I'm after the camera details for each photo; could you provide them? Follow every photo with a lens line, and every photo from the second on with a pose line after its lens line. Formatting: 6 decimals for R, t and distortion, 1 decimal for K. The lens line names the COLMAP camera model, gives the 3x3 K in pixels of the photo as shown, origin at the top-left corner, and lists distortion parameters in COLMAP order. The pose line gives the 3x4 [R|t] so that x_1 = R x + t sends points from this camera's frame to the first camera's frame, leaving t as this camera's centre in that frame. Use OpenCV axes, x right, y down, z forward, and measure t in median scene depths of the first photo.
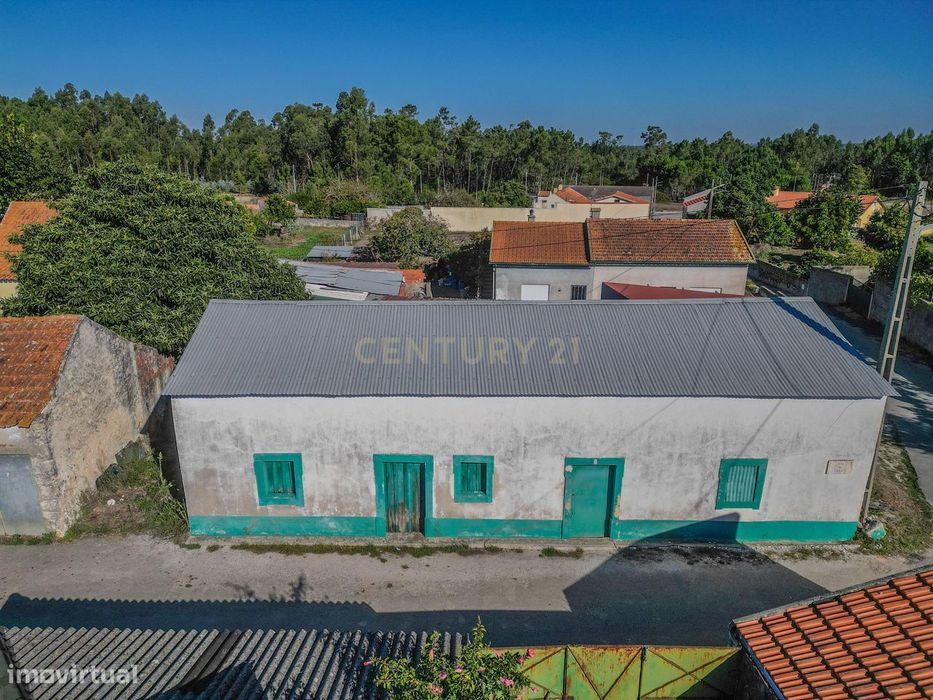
lens RADIAL K [[653.6, 0, 463.6], [0, 653.6, 345.7], [0, 0, 1]] dist [0.067721, -0.058059]
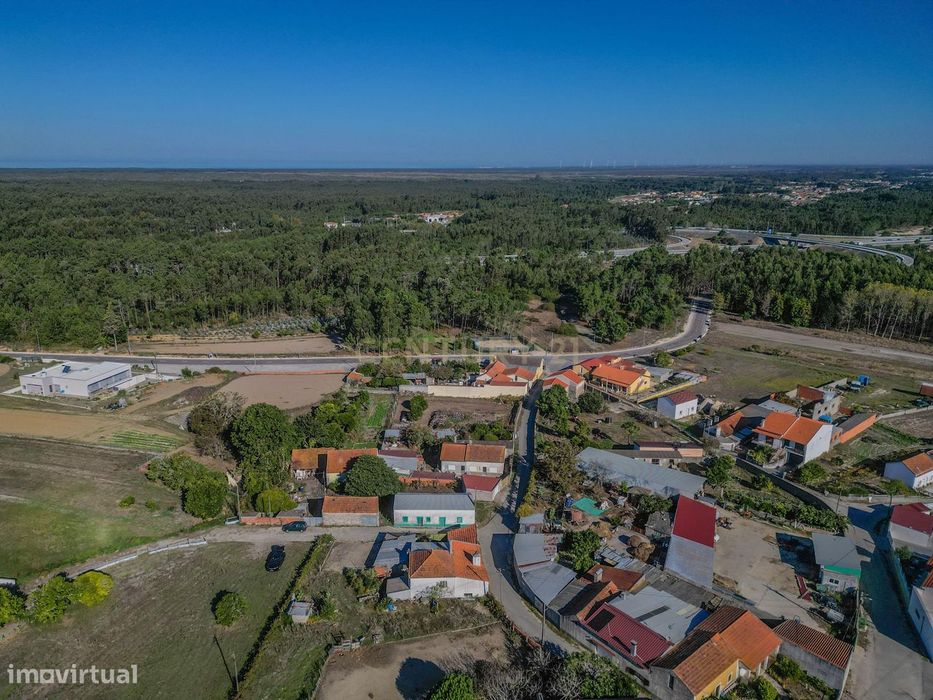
lens RADIAL K [[653.6, 0, 465.1], [0, 653.6, 349.1], [0, 0, 1]] dist [0.067721, -0.058059]
pose [[0.999973, 0.006589, -0.003102, 0.494873], [-0.006637, 0.999855, -0.015707, -1.837825], [0.002998, 0.015727, 0.999872, -7.401750]]
